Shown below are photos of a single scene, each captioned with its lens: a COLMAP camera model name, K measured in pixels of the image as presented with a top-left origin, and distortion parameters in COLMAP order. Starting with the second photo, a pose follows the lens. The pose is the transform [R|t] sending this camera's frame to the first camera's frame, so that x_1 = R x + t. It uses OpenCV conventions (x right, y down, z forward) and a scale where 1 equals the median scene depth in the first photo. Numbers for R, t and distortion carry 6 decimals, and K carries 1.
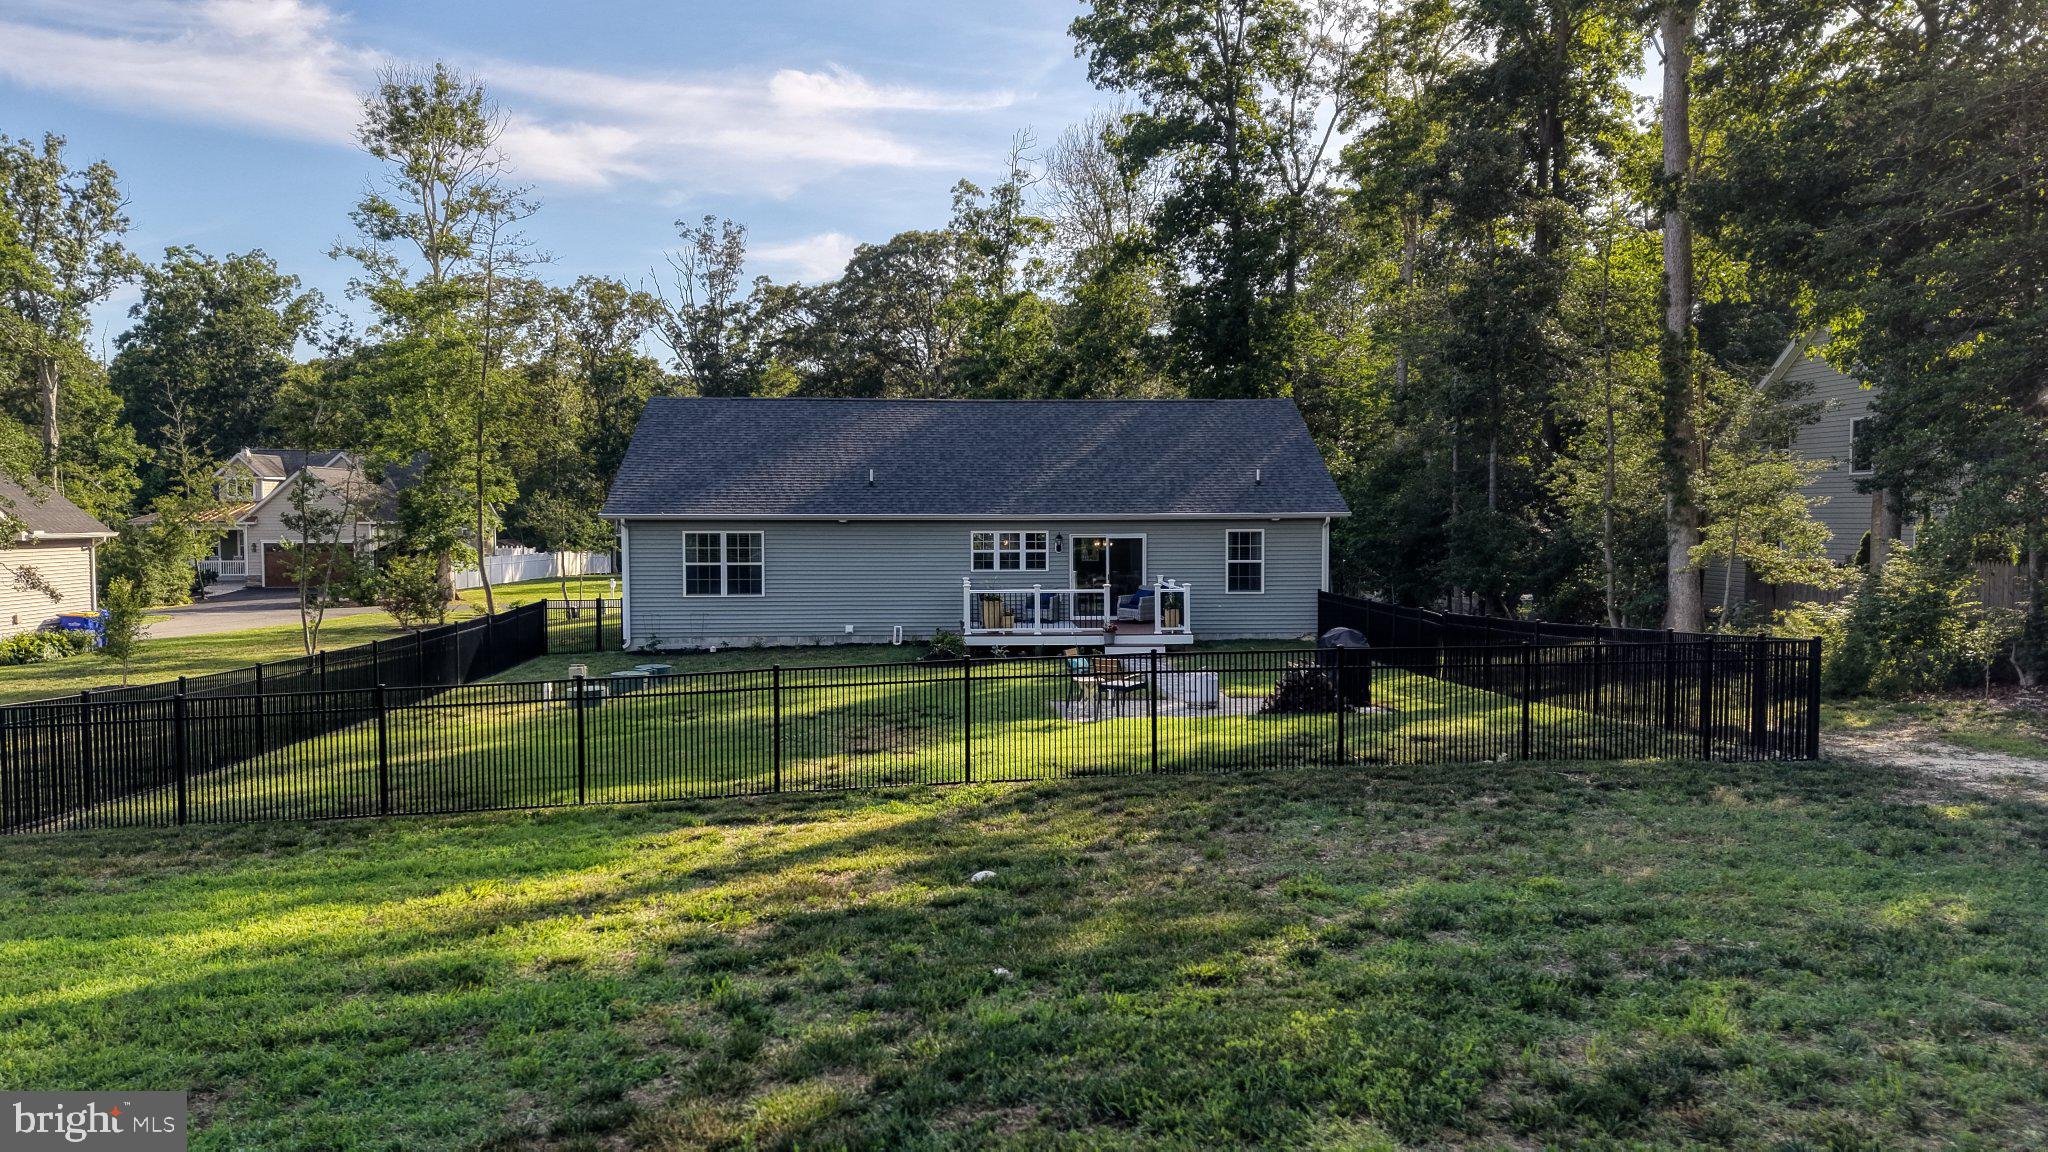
lens RADIAL K [[1357.9, 0, 1028.8], [0, 1357.9, 576.7], [0, 0, 1]] dist [0.064884, -0.079311]
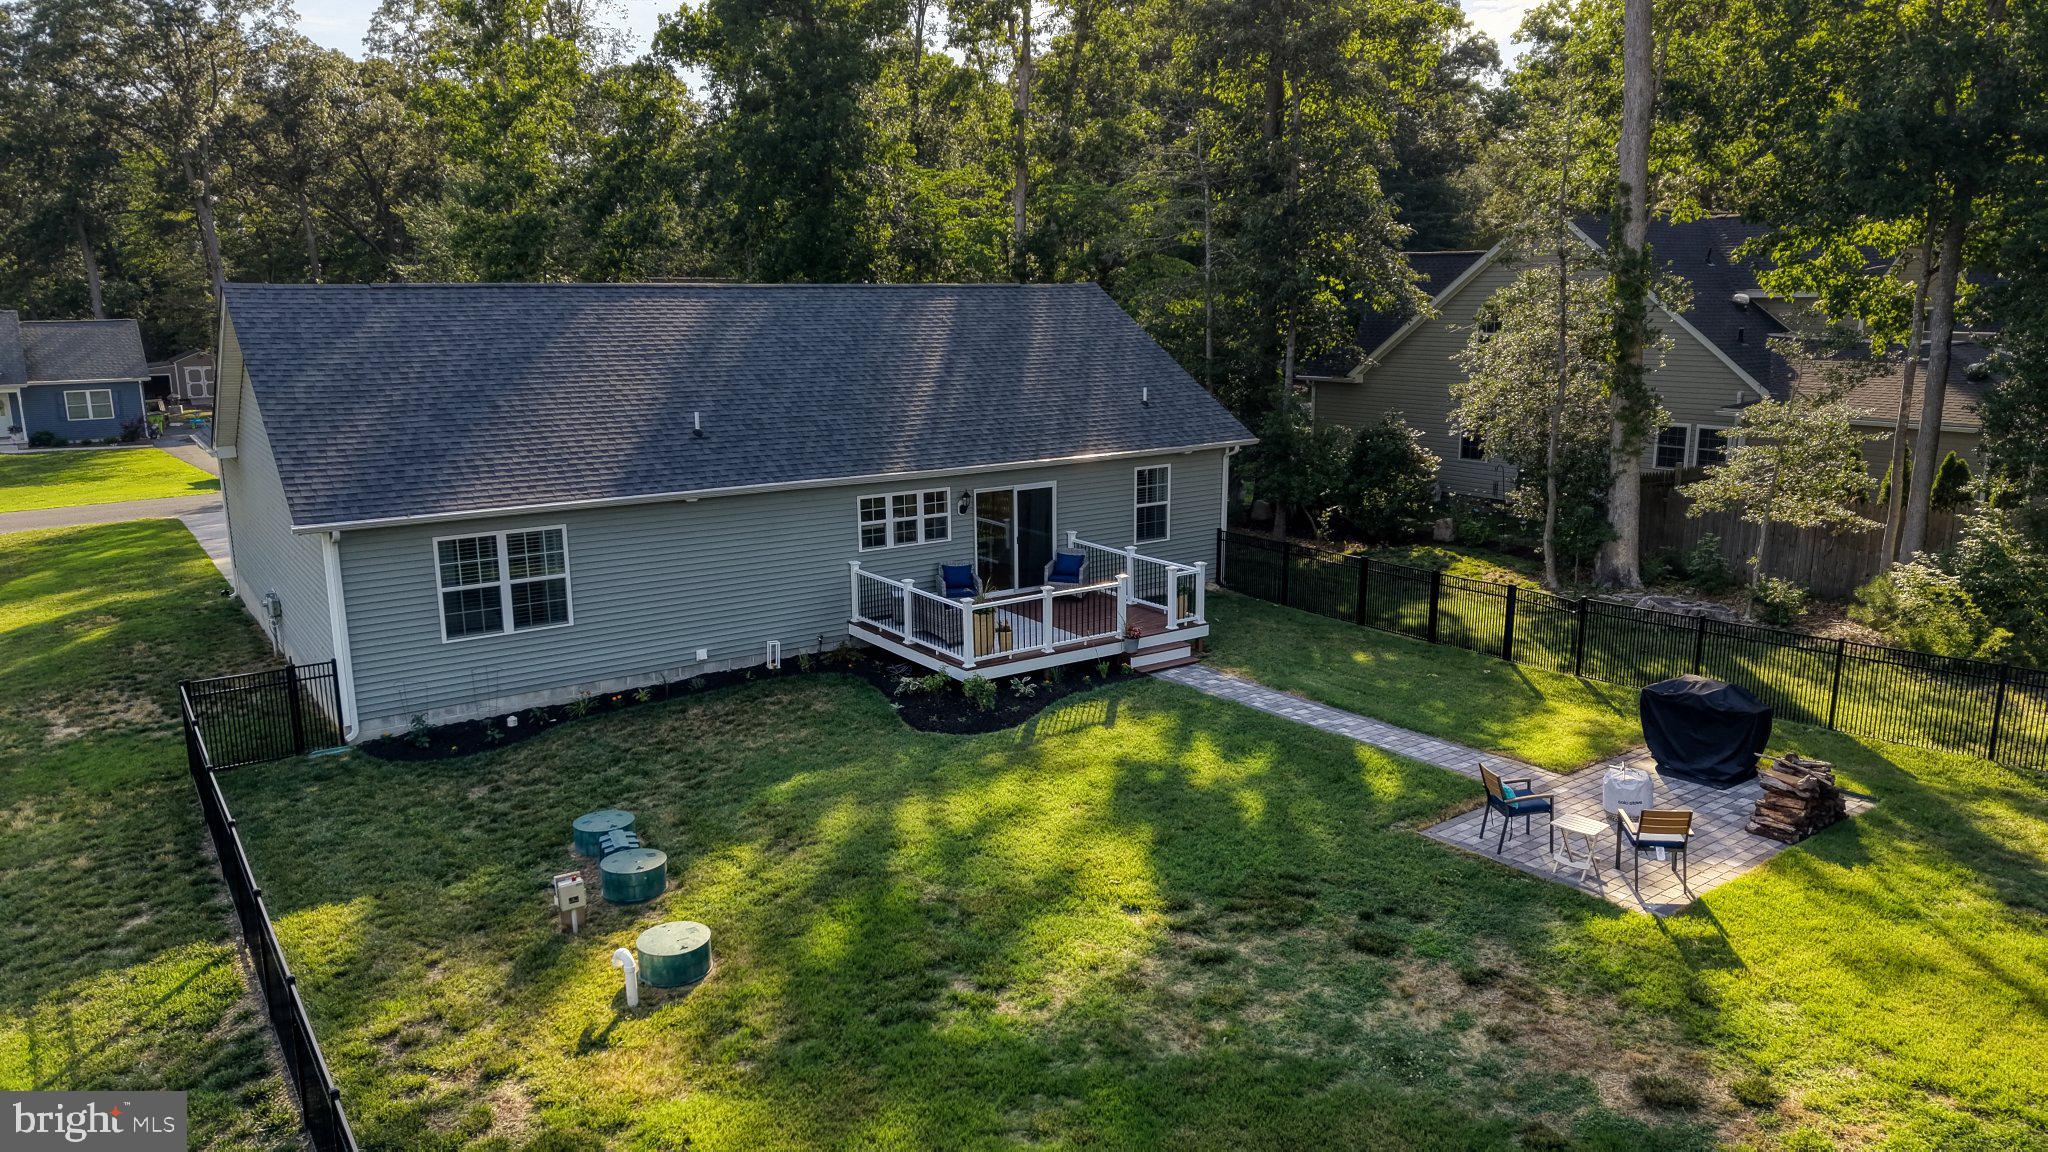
lens RADIAL K [[1365.2, 0, 1019.2], [0, 1365.2, 574.6], [0, 0, 1]] dist [0.057309, -0.070612]
pose [[0.853003, -0.110792, 0.510011, -0.336641], [0.028639, 0.985672, 0.166222, -0.108765], [-0.521120, -0.127181, 0.843954, 0.338276]]
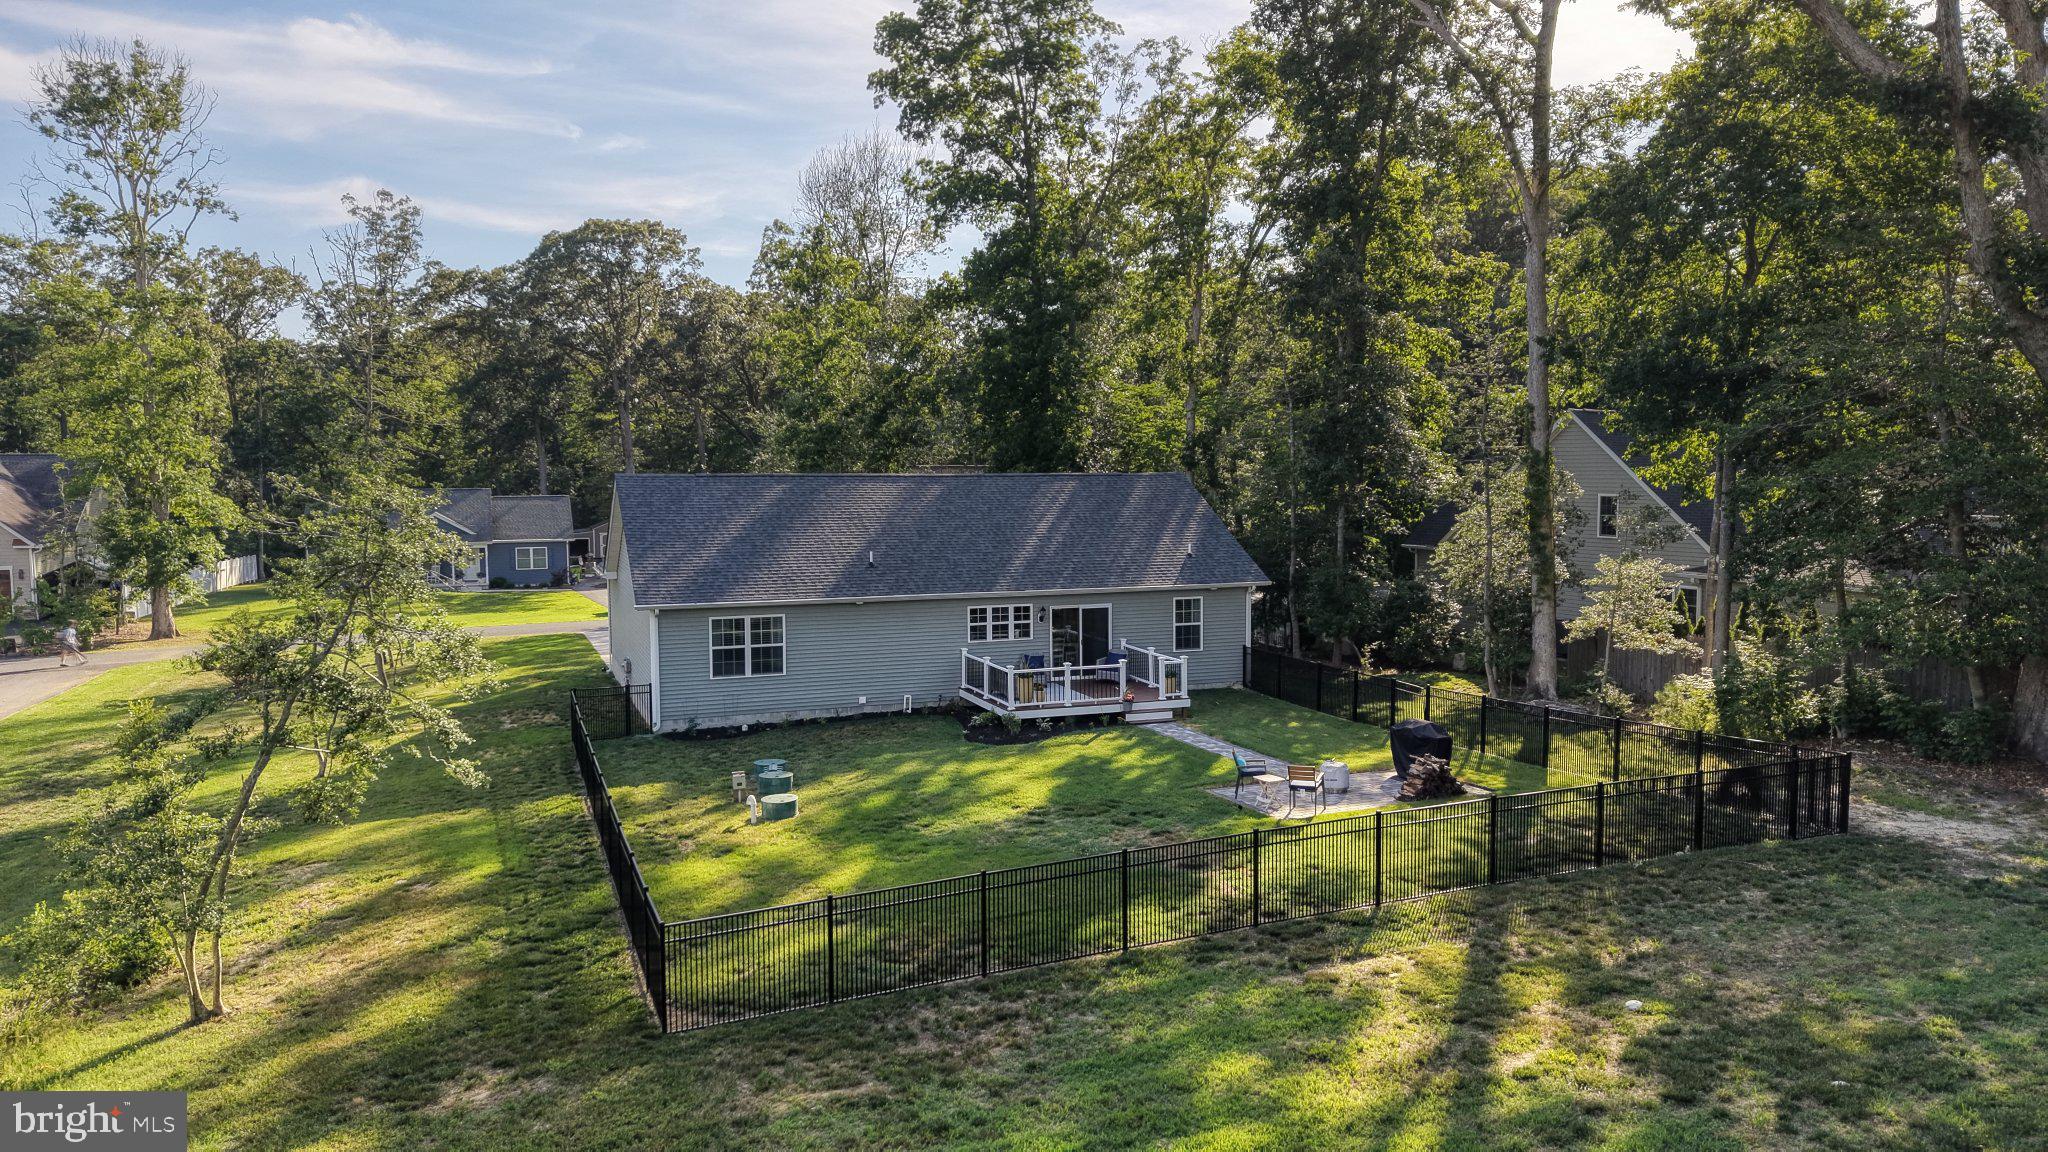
lens RADIAL K [[1365.2, 0, 1019.2], [0, 1365.2, 574.6], [0, 0, 1]] dist [0.057309, -0.070612]
pose [[0.954147, -0.024650, 0.298323, -0.331456], [0.015909, 0.999371, 0.031692, -0.093618], [-0.298916, -0.025493, 0.953939, -0.080929]]
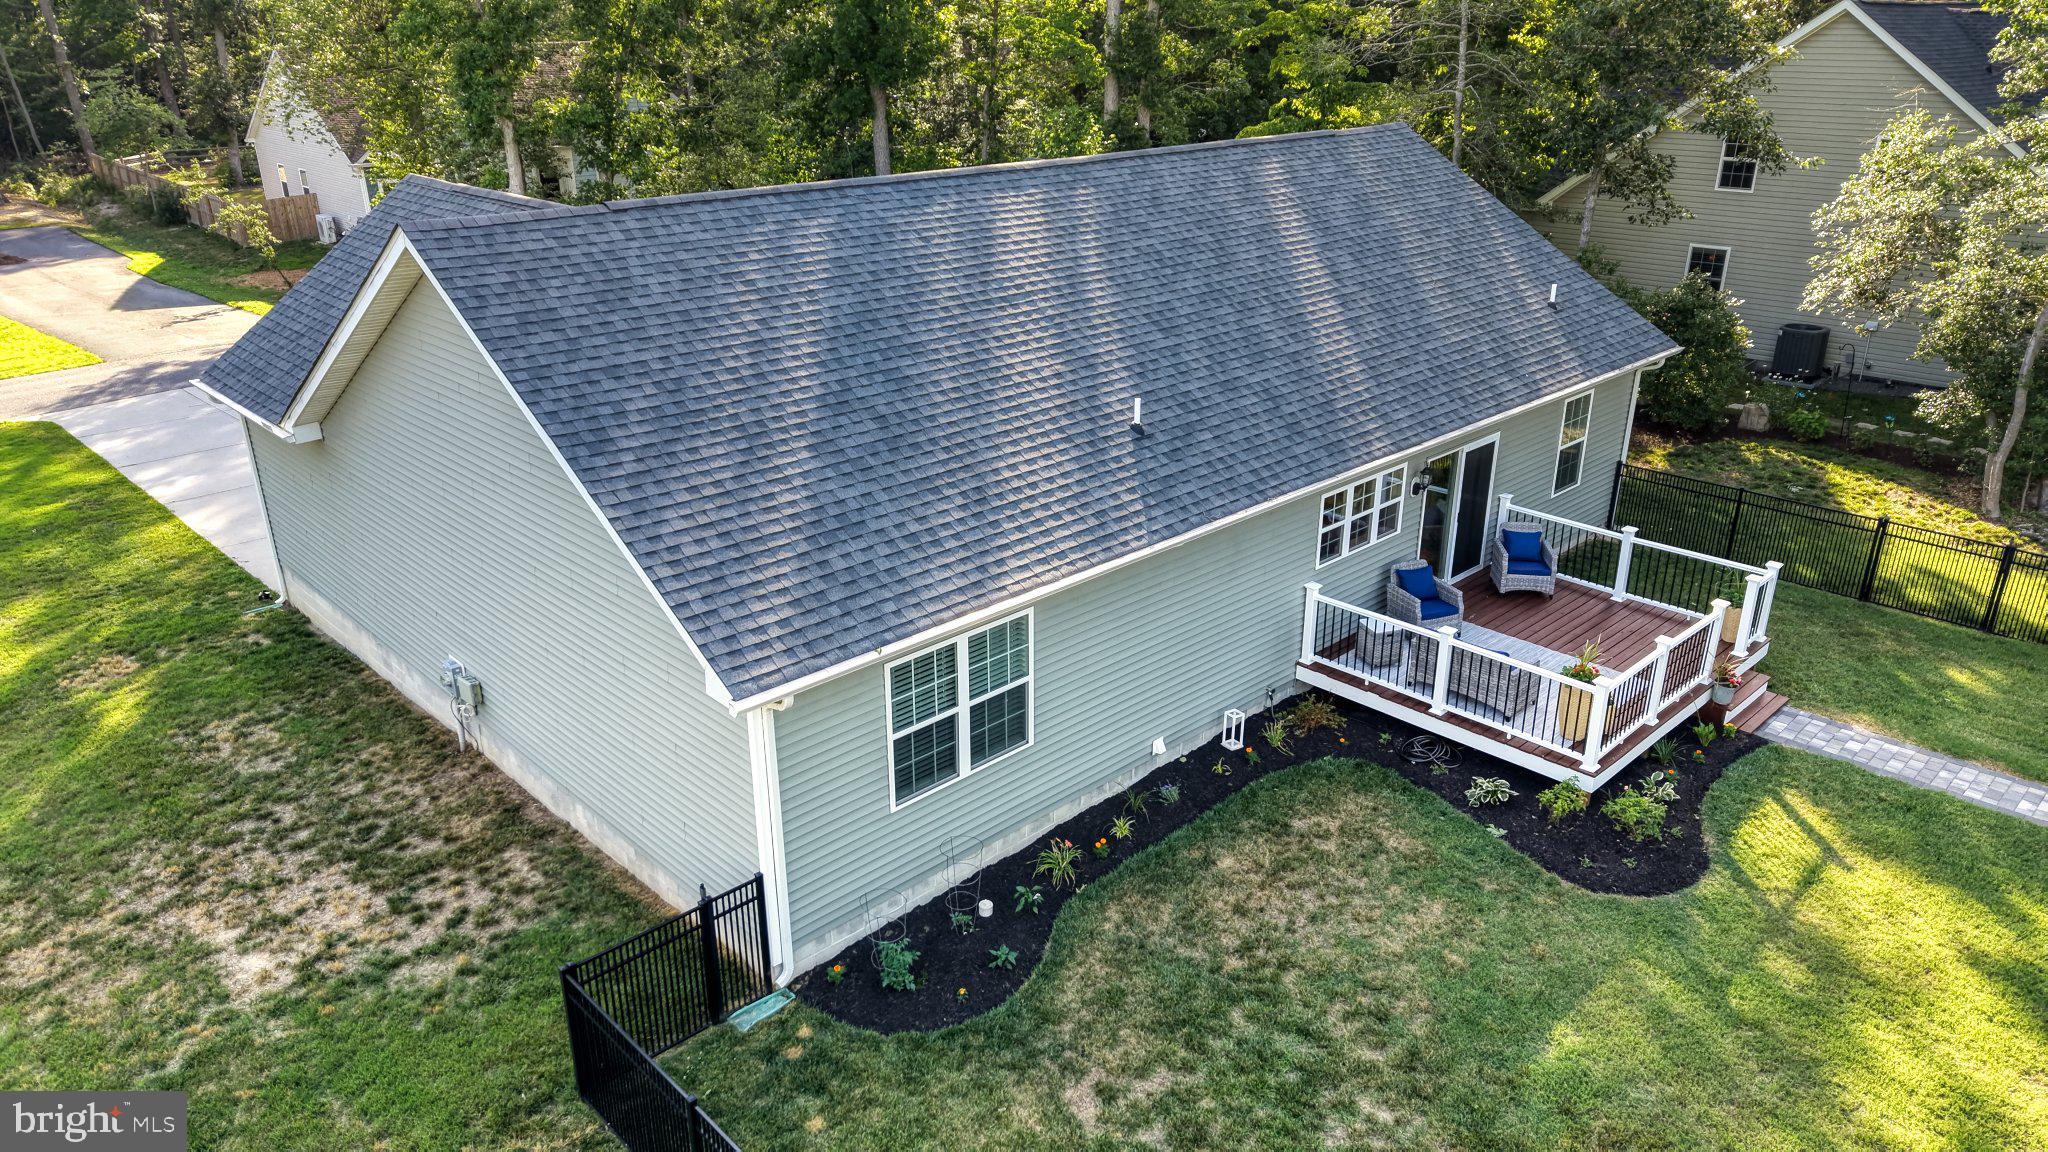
lens RADIAL K [[1371.2, 0, 989.2], [0, 1371.2, 572.0], [0, 0, 1]] dist [0.058571, -0.074869]
pose [[0.770277, -0.242723, 0.589711, -0.439830], [0.033344, 0.938798, 0.342851, -0.183165], [-0.636837, -0.244427, 0.731227, 0.688499]]
